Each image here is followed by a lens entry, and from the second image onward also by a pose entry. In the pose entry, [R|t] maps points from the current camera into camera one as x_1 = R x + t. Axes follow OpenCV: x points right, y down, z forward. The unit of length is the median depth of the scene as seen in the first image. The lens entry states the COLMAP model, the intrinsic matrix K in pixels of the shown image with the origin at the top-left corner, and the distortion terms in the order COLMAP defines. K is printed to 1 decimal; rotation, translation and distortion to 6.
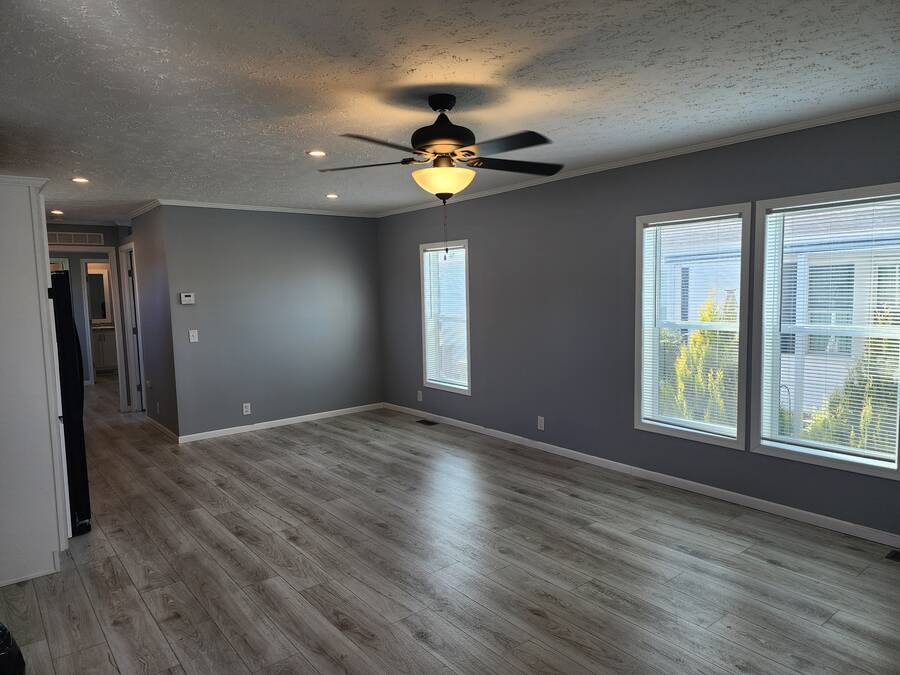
lens RADIAL K [[605.7, 0, 452.4], [0, 605.7, 338.7], [0, 0, 1]] dist [0.008063, 0.000834]
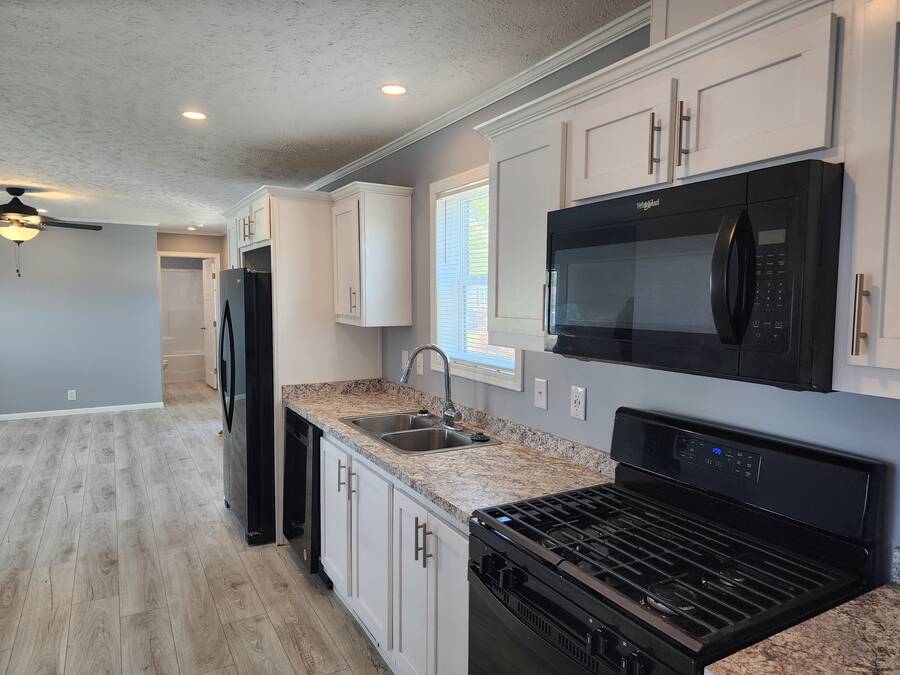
lens RADIAL K [[605.7, 0, 450.4], [0, 605.7, 338.8], [0, 0, 1]] dist [0.008063, 0.000834]
pose [[-0.986487, 0.002738, 0.163817, -1.215425], [0.029842, 0.986138, 0.163224, -0.161357], [-0.161099, 0.165907, -0.972894, 2.014113]]
